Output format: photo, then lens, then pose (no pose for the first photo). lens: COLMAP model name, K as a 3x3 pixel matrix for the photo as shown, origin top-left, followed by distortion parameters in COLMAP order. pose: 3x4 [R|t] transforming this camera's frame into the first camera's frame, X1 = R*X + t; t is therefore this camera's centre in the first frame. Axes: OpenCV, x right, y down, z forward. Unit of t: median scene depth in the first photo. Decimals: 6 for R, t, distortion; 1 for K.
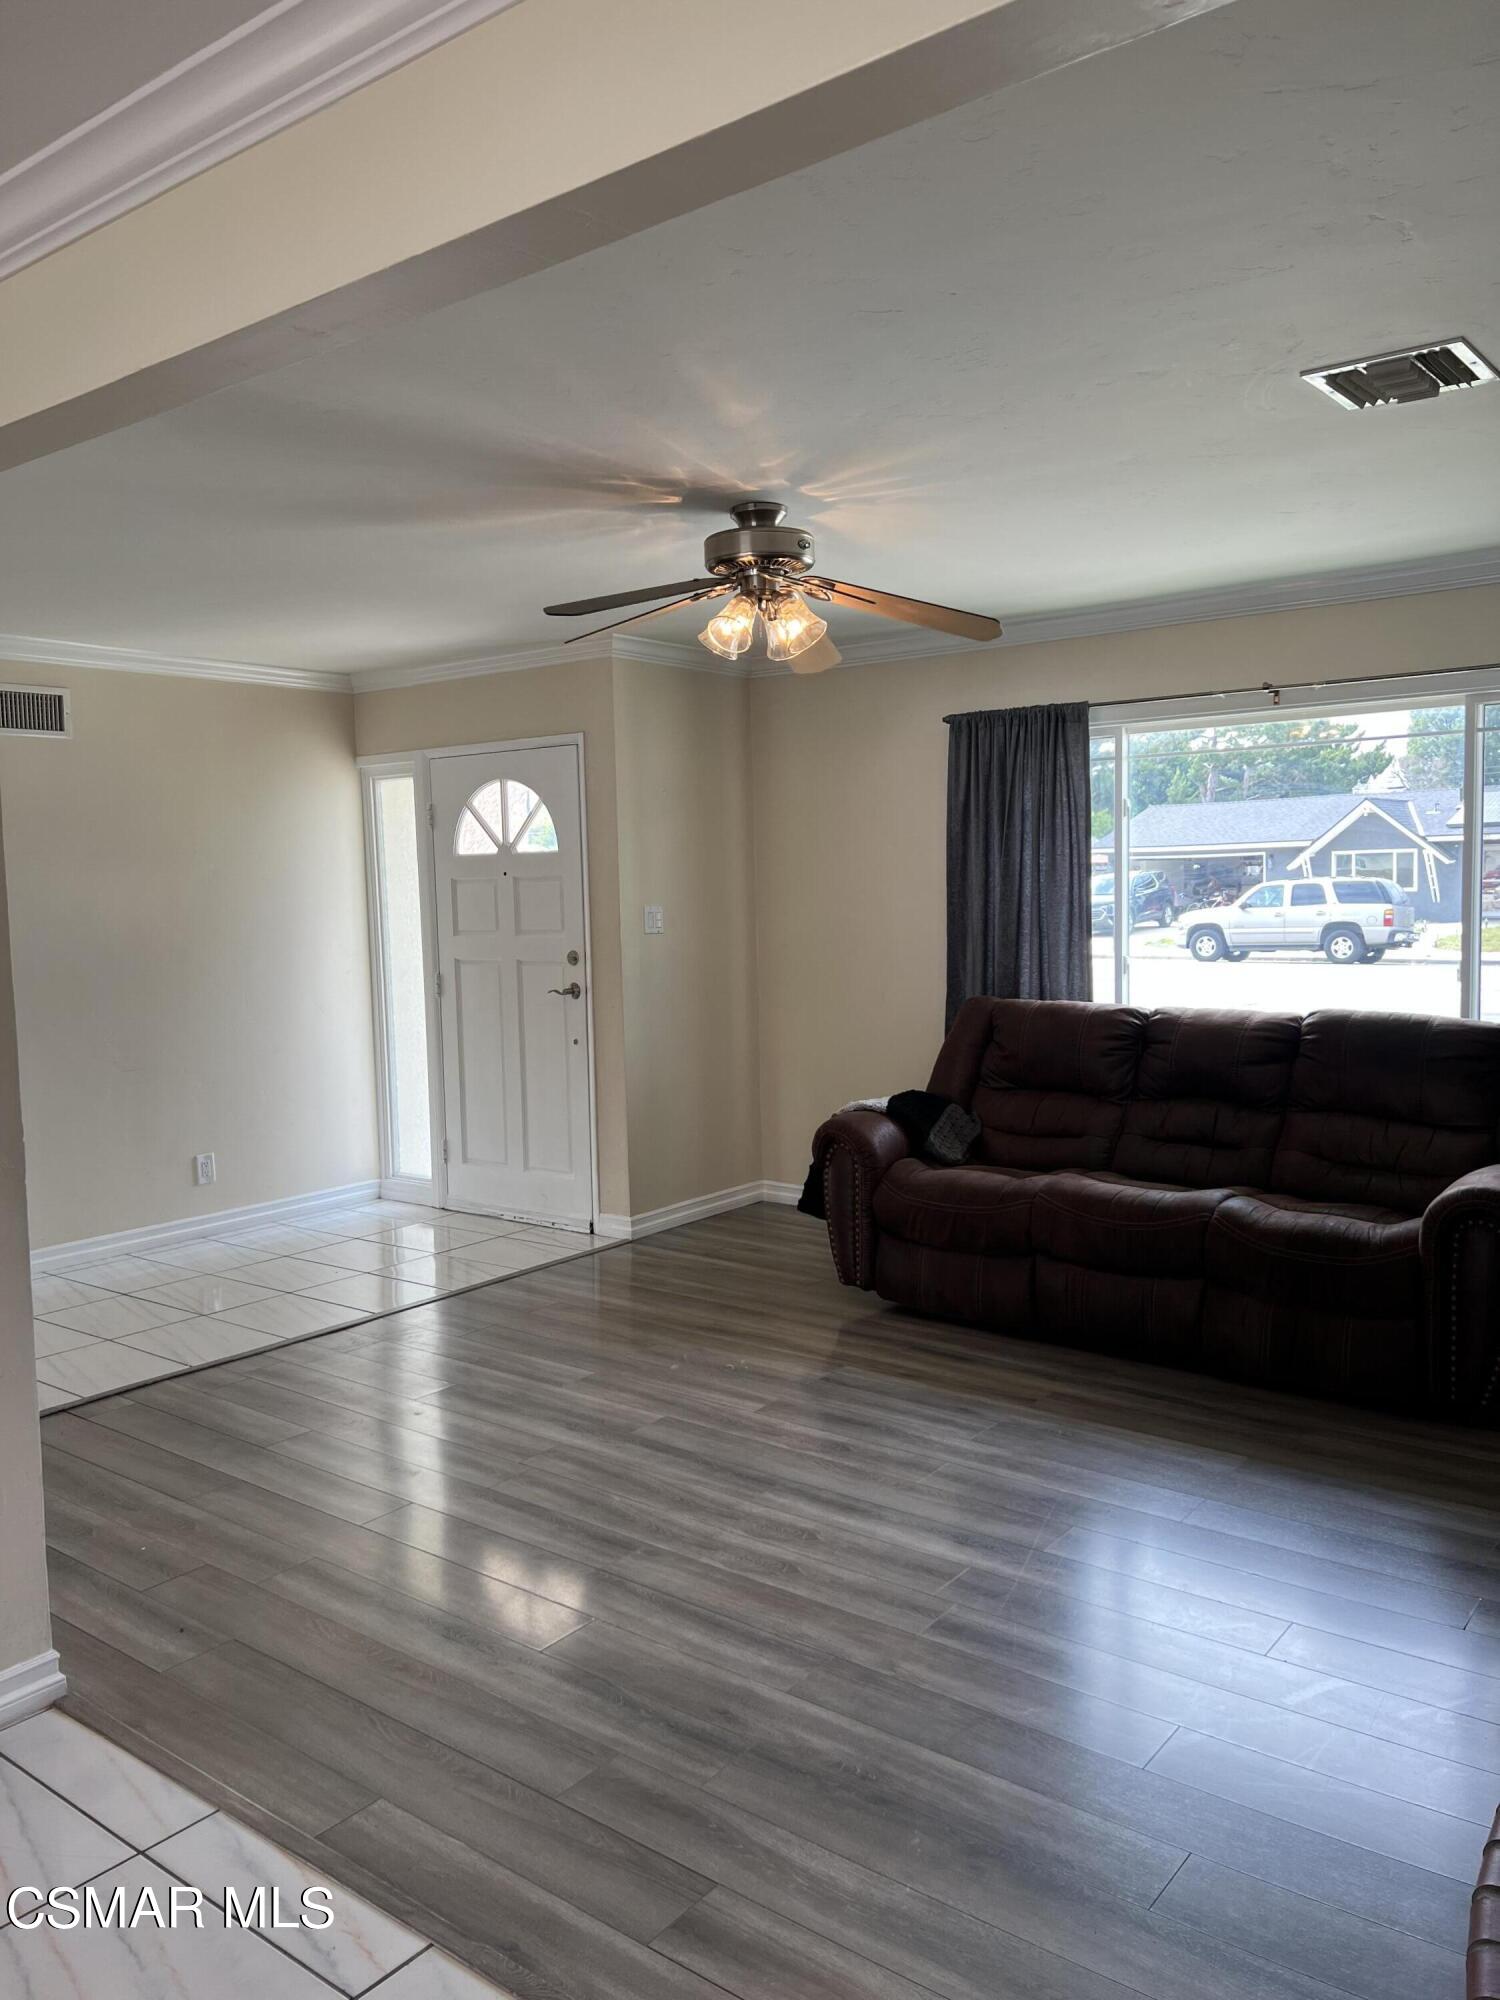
lens RADIAL K [[1507.9, 0, 747.0], [0, 1507.9, 1009.9], [0, 0, 1]] dist [0.047844, -0.064796]
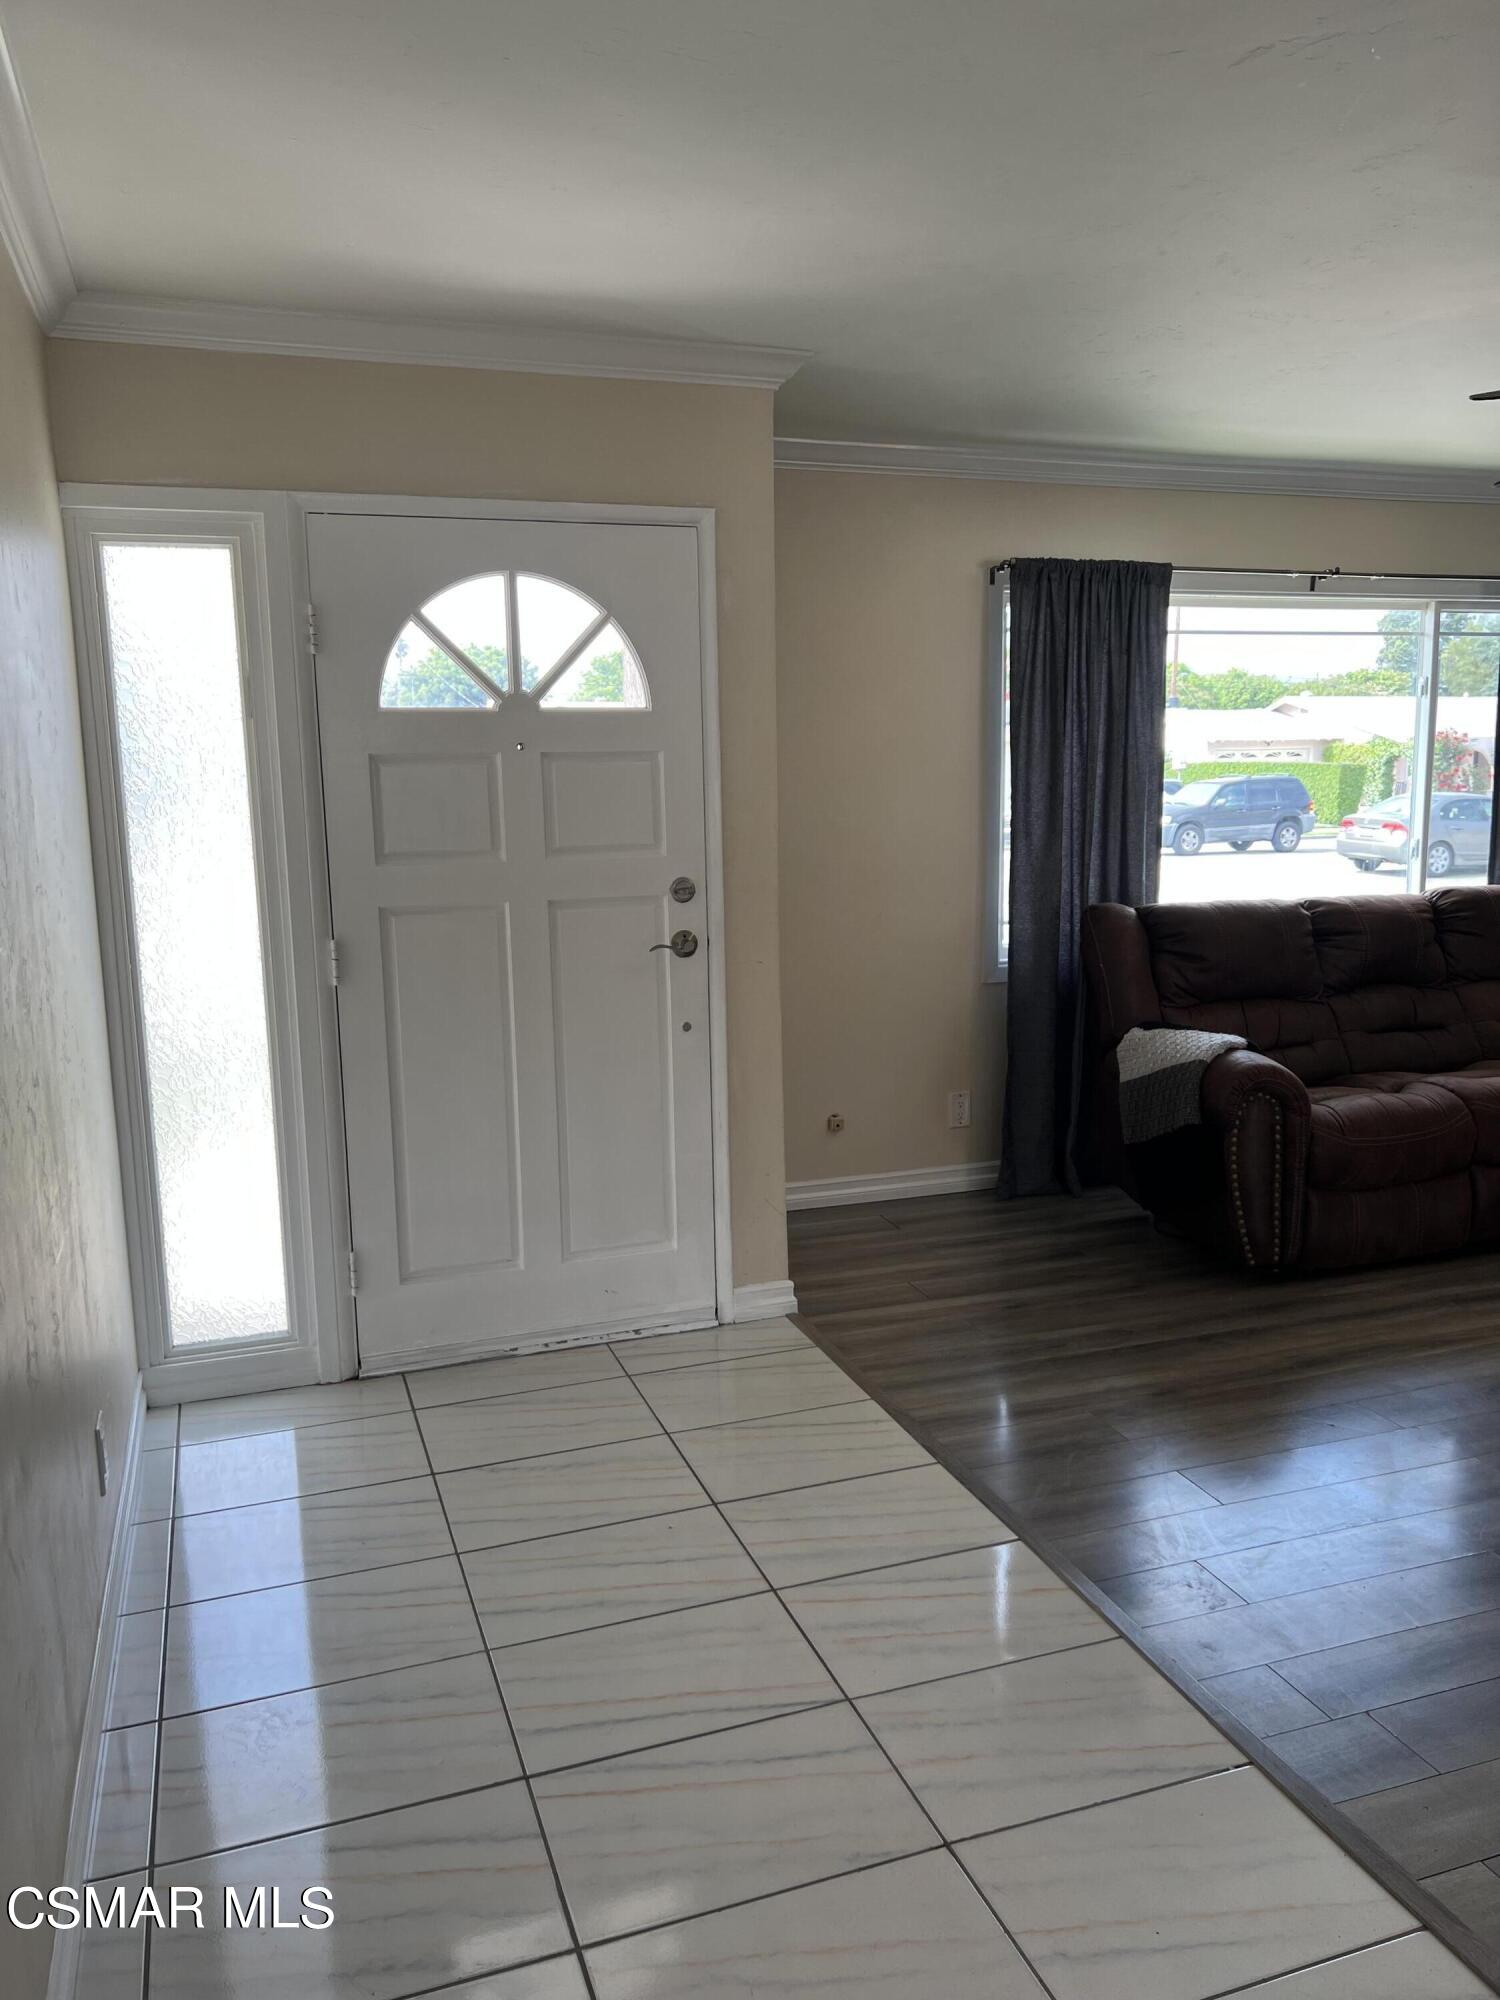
lens RADIAL K [[1507.9, 0, 747.0], [0, 1507.9, 1009.9], [0, 0, 1]] dist [0.047844, -0.064796]
pose [[0.536872, -0.120817, 0.834968, -0.784566], [0.075828, 0.992598, 0.094869, -0.053817], [-0.840249, 0.012382, 0.542059, 0.836076]]
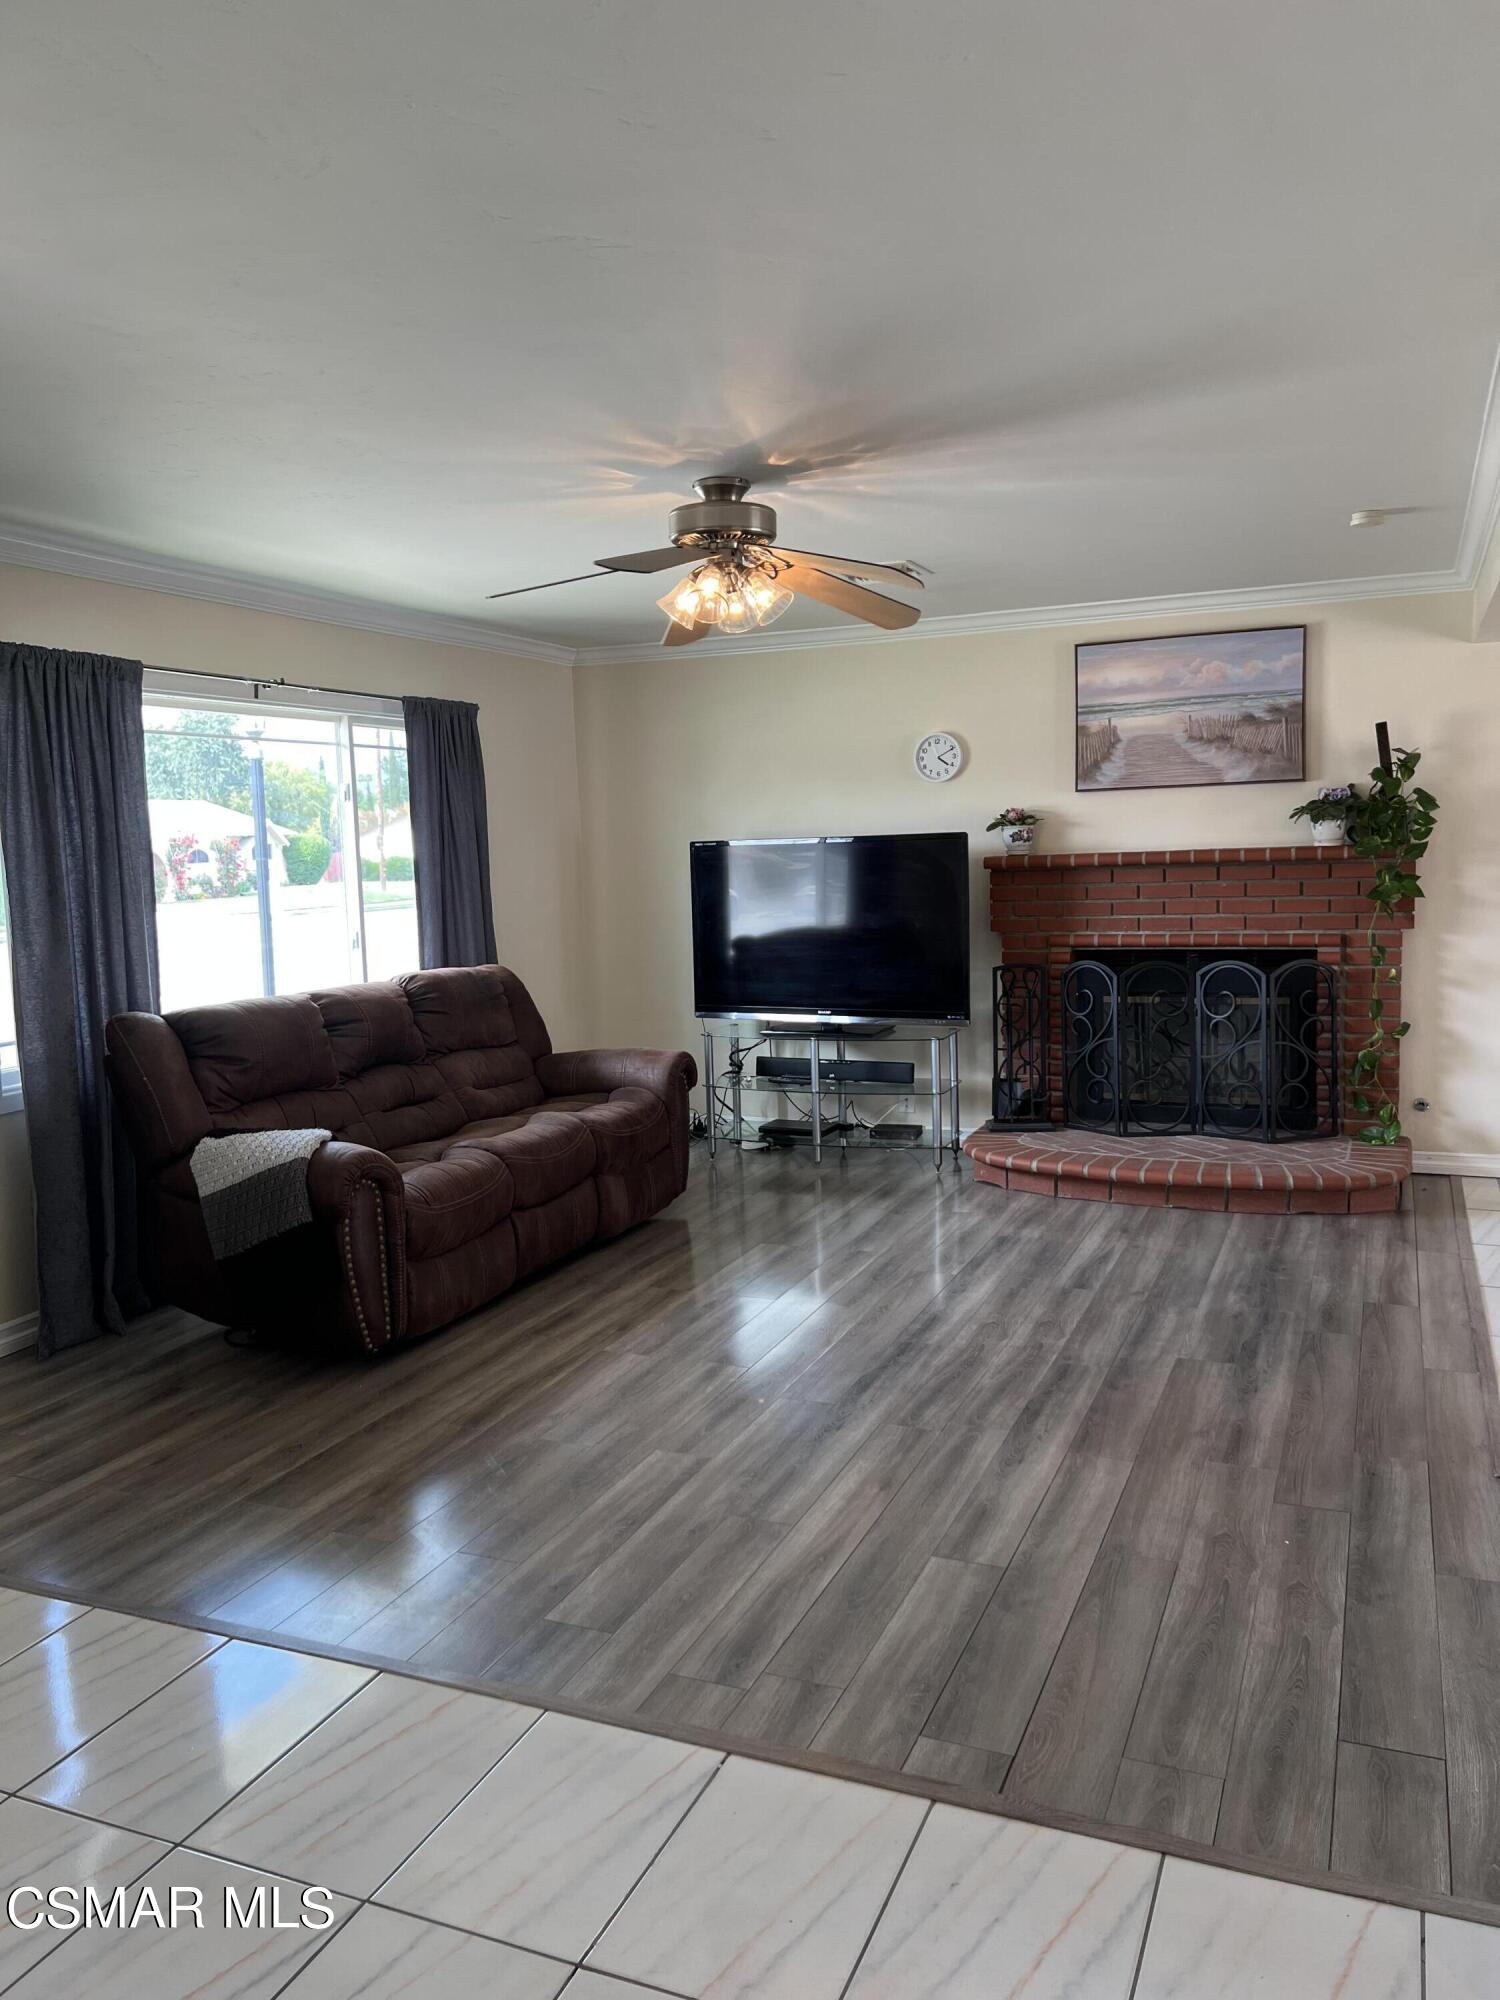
lens RADIAL K [[1501.1, 0, 755.7], [0, 1501.1, 995.6], [0, 0, 1]] dist [0.159415, -0.340395]
pose [[-0.268447, -0.072383, 0.960571, -0.824953], [0.111568, 0.988126, 0.105639, -0.078019], [-0.956812, 0.135528, -0.257184, 1.048204]]
